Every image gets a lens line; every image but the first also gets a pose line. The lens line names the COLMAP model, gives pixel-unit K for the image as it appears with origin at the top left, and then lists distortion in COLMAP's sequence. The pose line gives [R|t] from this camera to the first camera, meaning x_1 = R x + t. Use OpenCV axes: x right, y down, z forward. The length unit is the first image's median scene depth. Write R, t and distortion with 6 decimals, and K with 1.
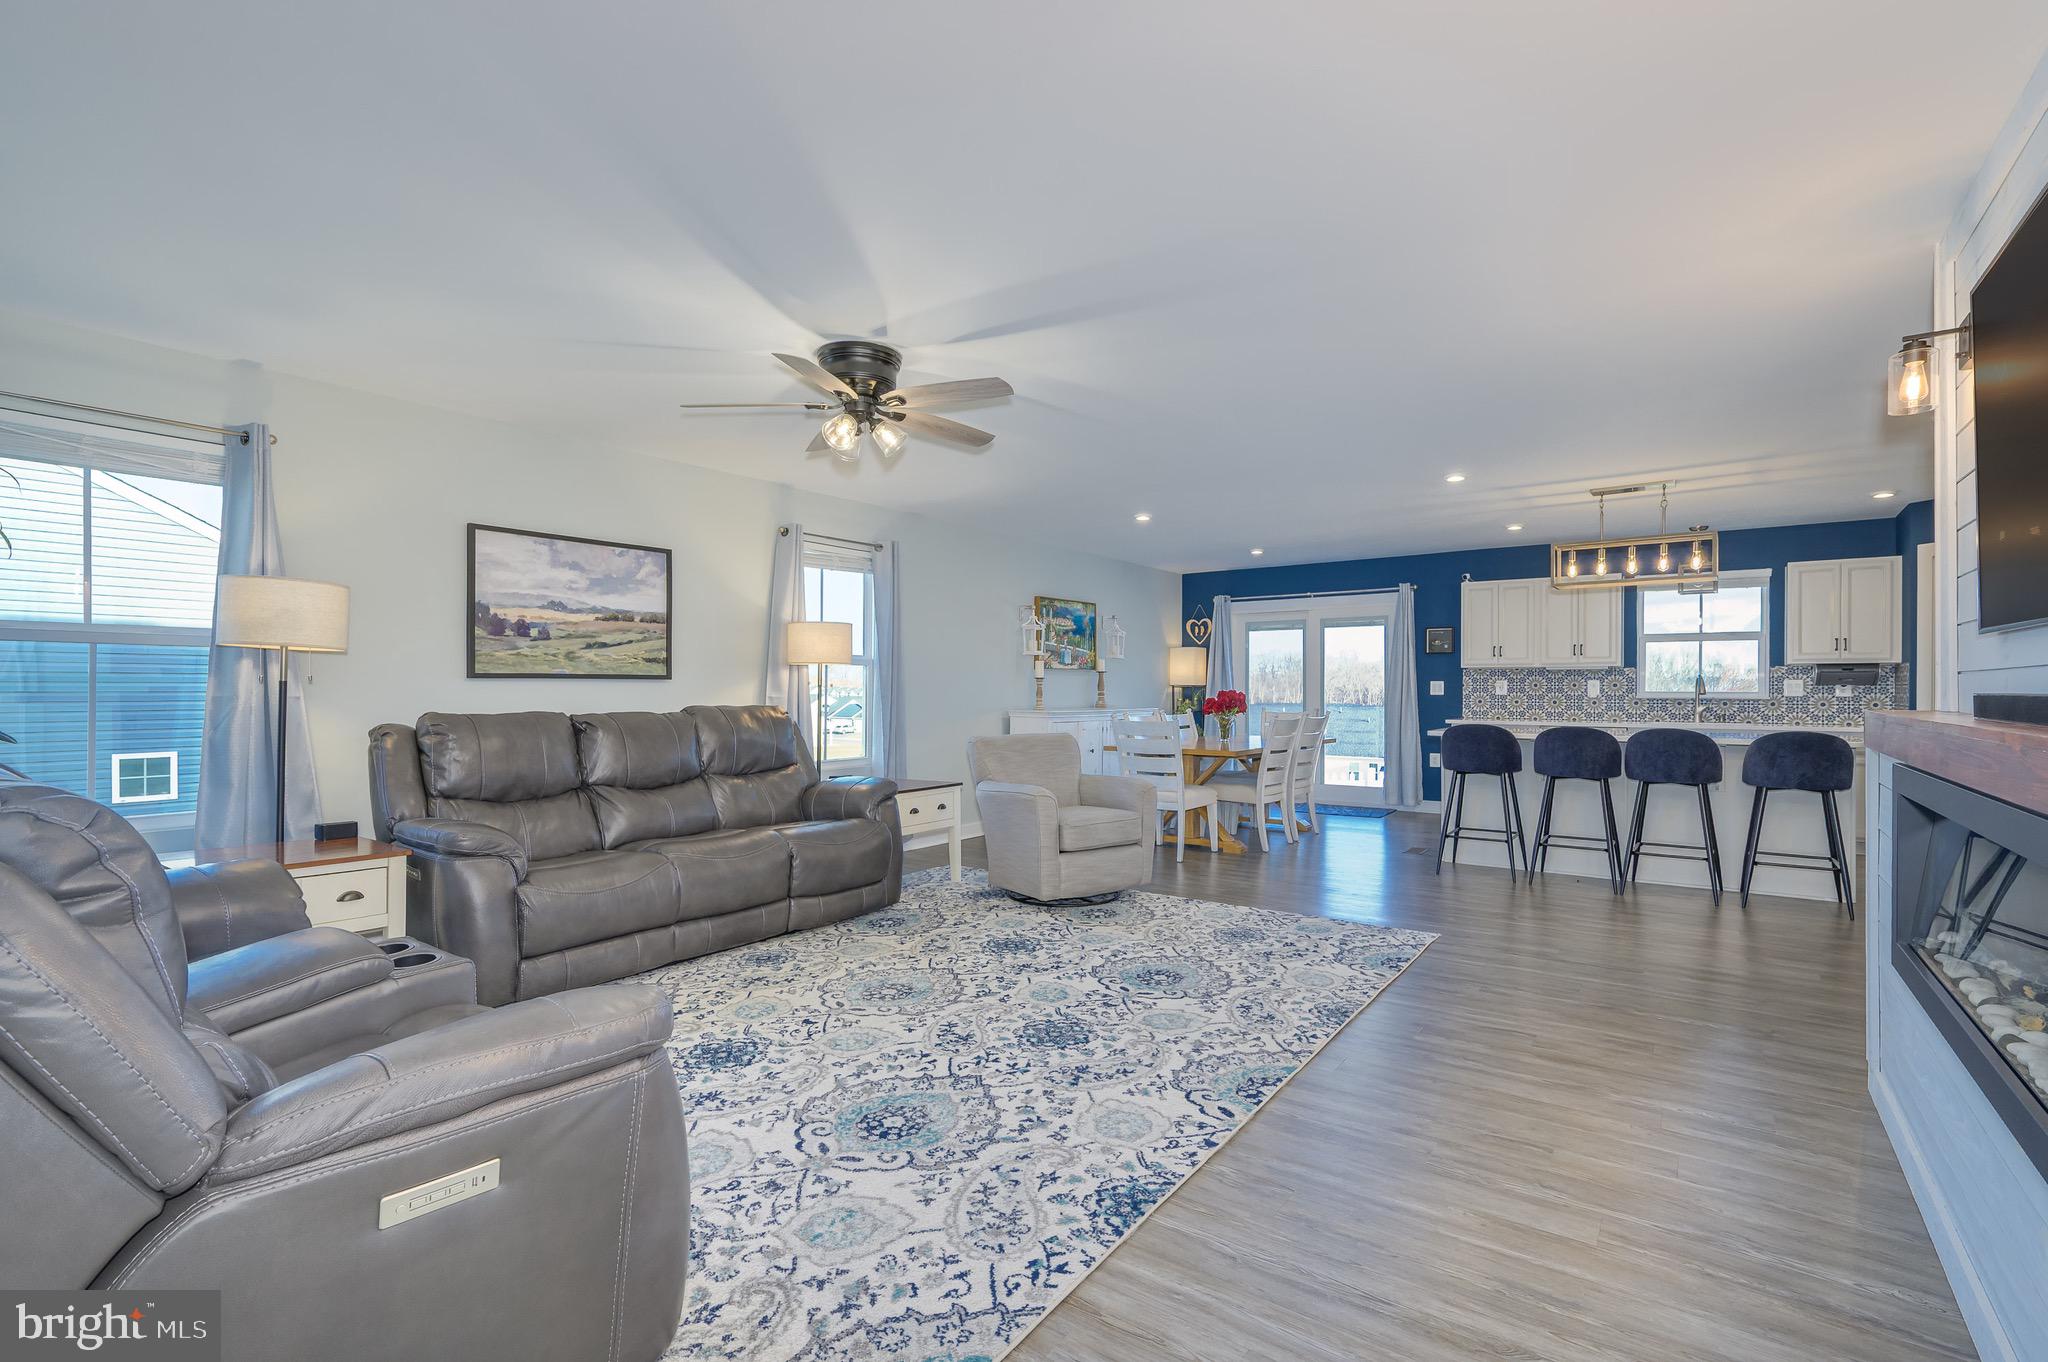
lens RADIAL K [[936.0, 0, 1008.4], [0, 936.0, 698.9], [0, 0, 1]] dist [0.000070, -0.003536]
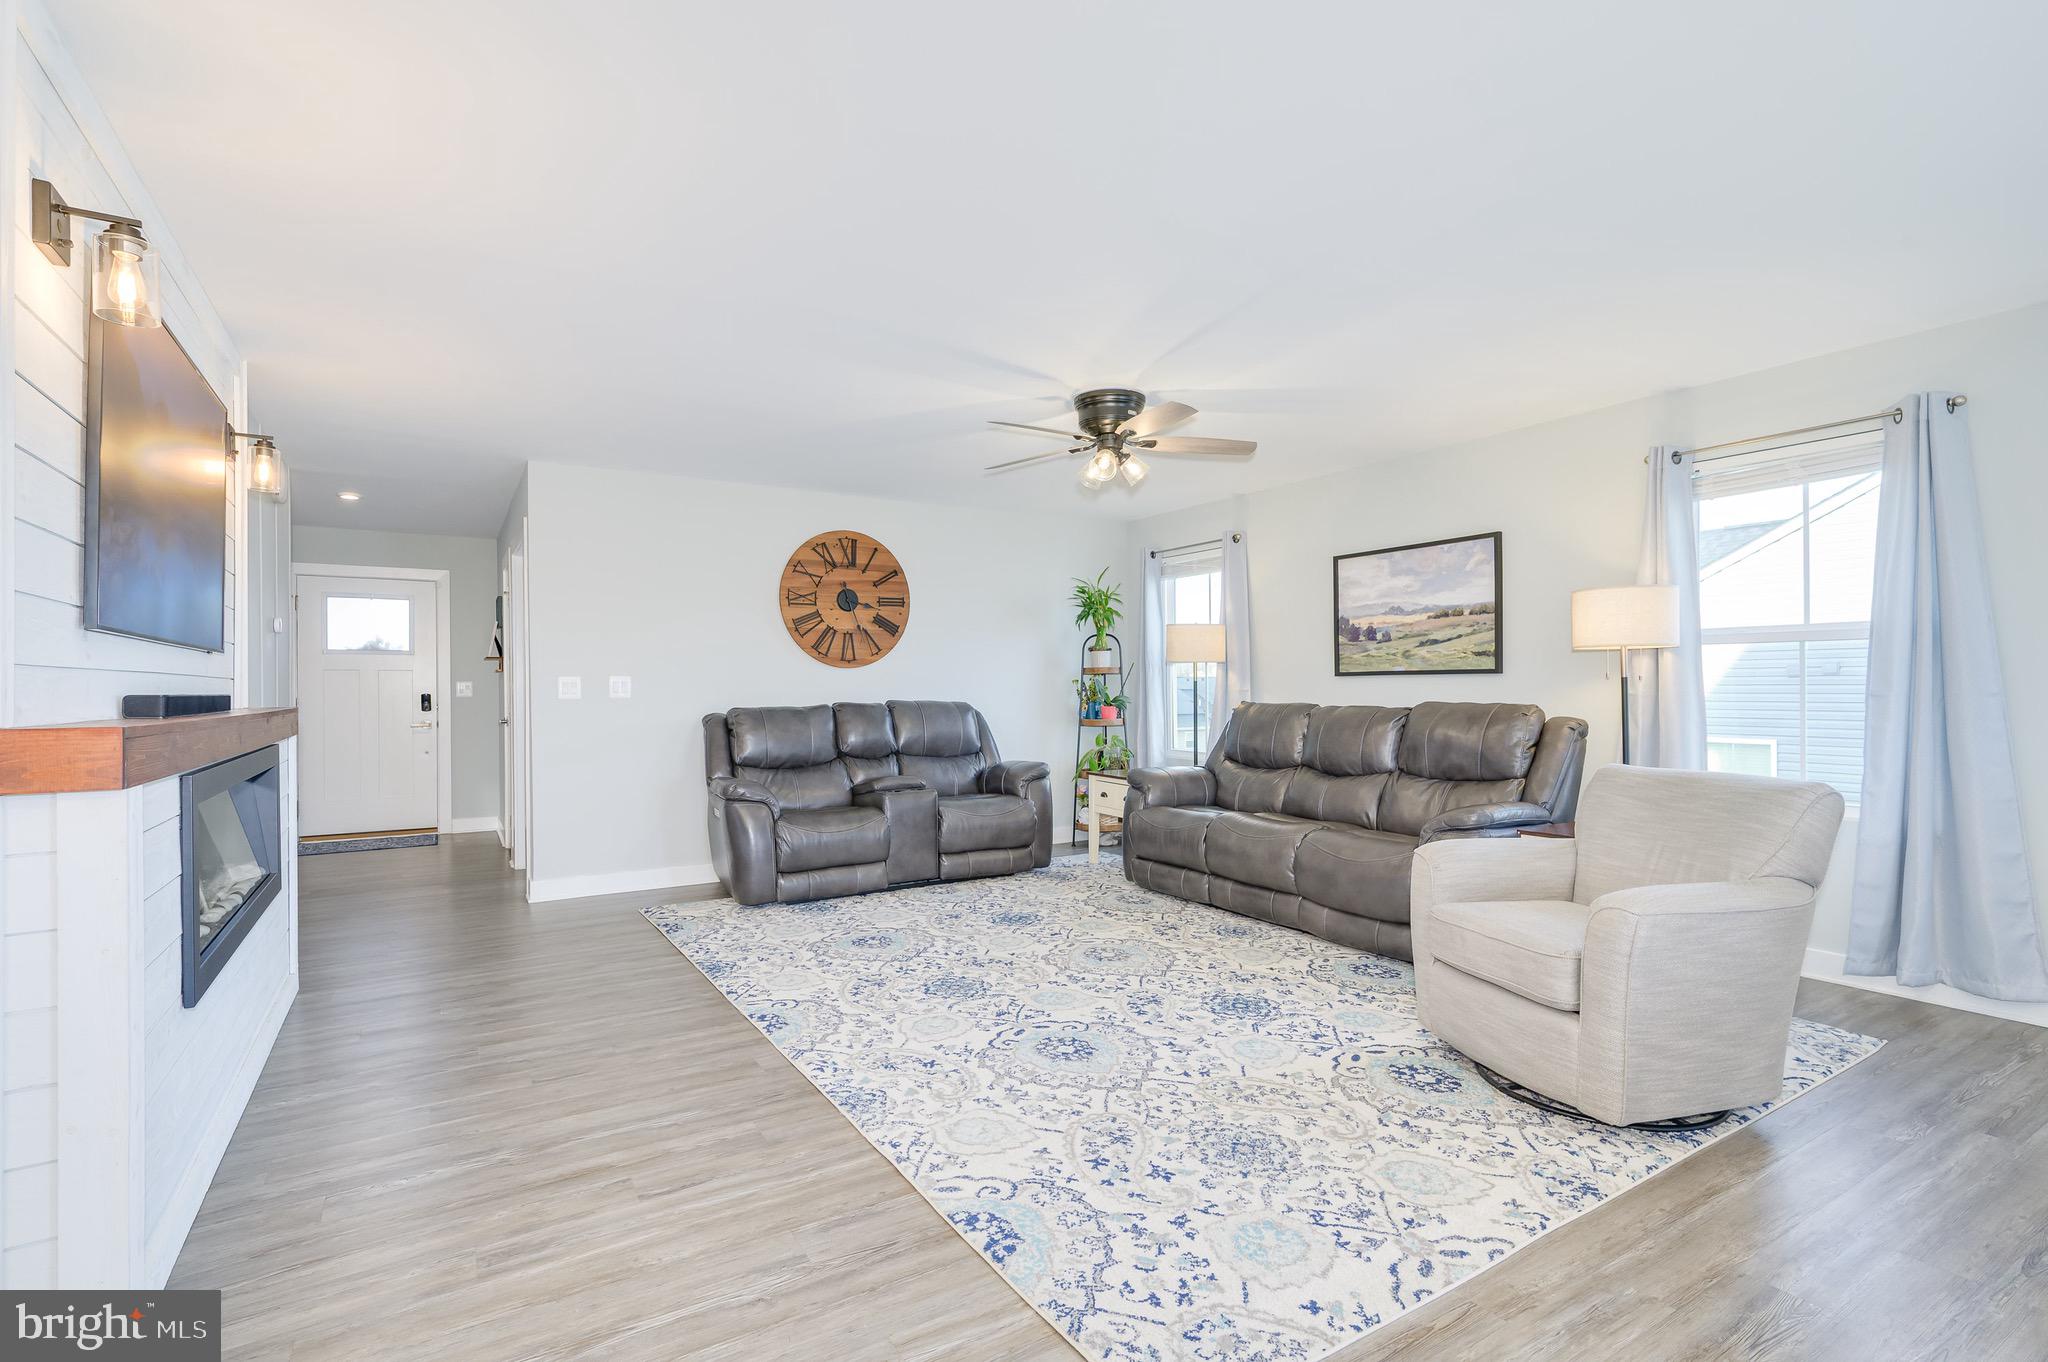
lens RADIAL K [[936.0, 0, 1036.1], [0, 936.0, 687.1], [0, 0, 1]] dist [0.000070, -0.003536]
pose [[-0.348713, 0.002417, -0.937226, 0.899767], [-0.005456, 0.999974, 0.004609, -0.012710], [0.937214, 0.006720, -0.348691, 1.231660]]
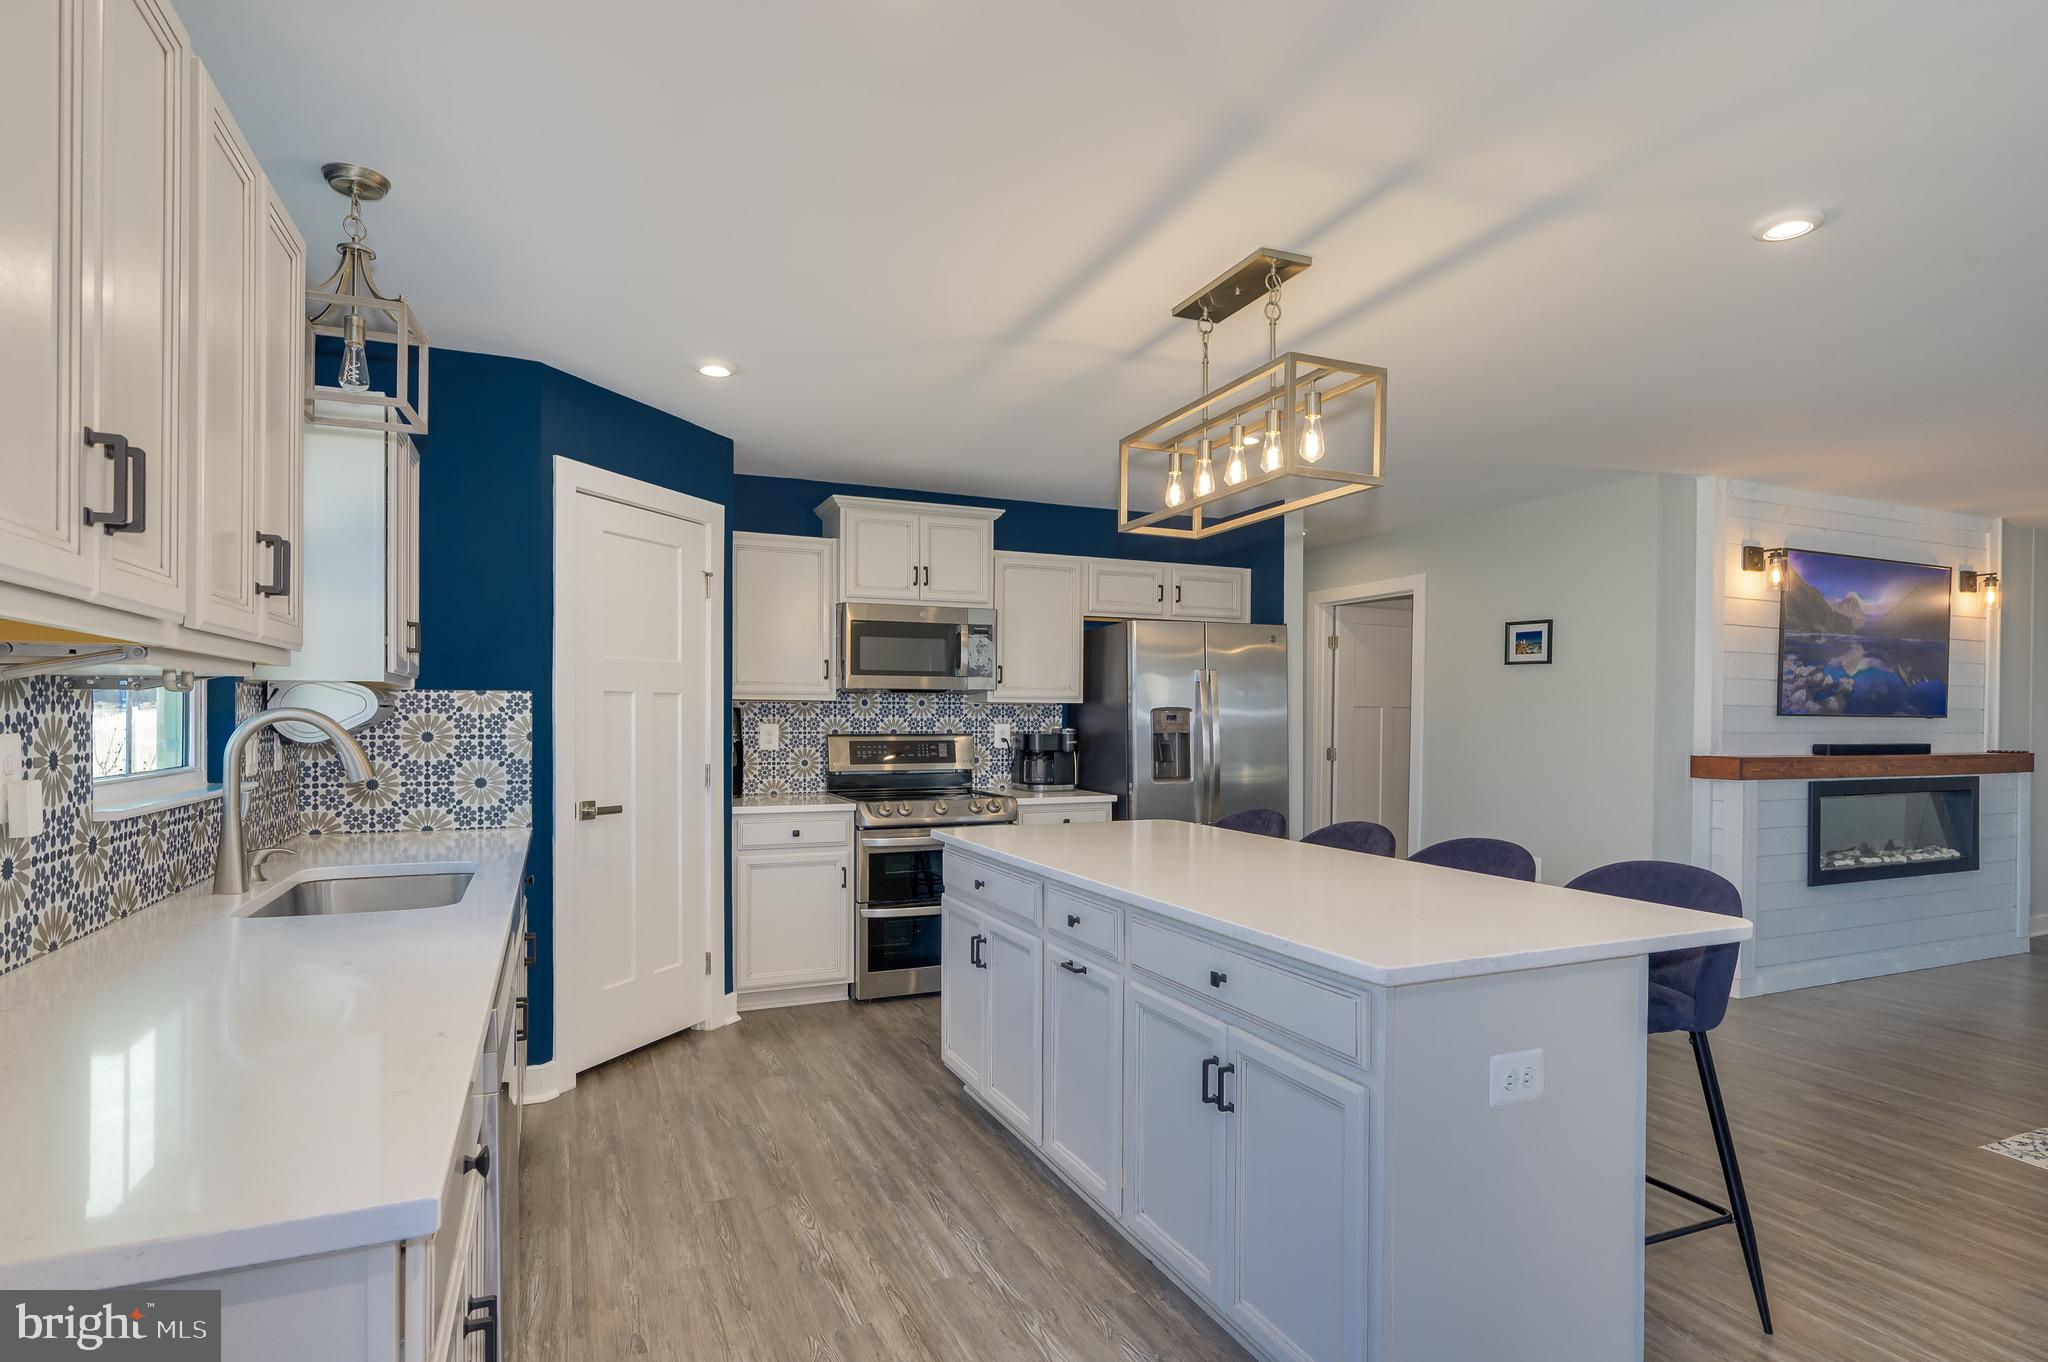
lens RADIAL K [[1072.0, 0, 1041.2], [0, 1072.0, 719.9], [0, 0, 1]] dist [-0.003412, 0.000452]
pose [[-0.876018, -0.006997, 0.482227, 0.775265], [-0.000424, 0.999906, 0.013738, -0.052391], [-0.482278, 0.011830, -0.875939, 2.232673]]
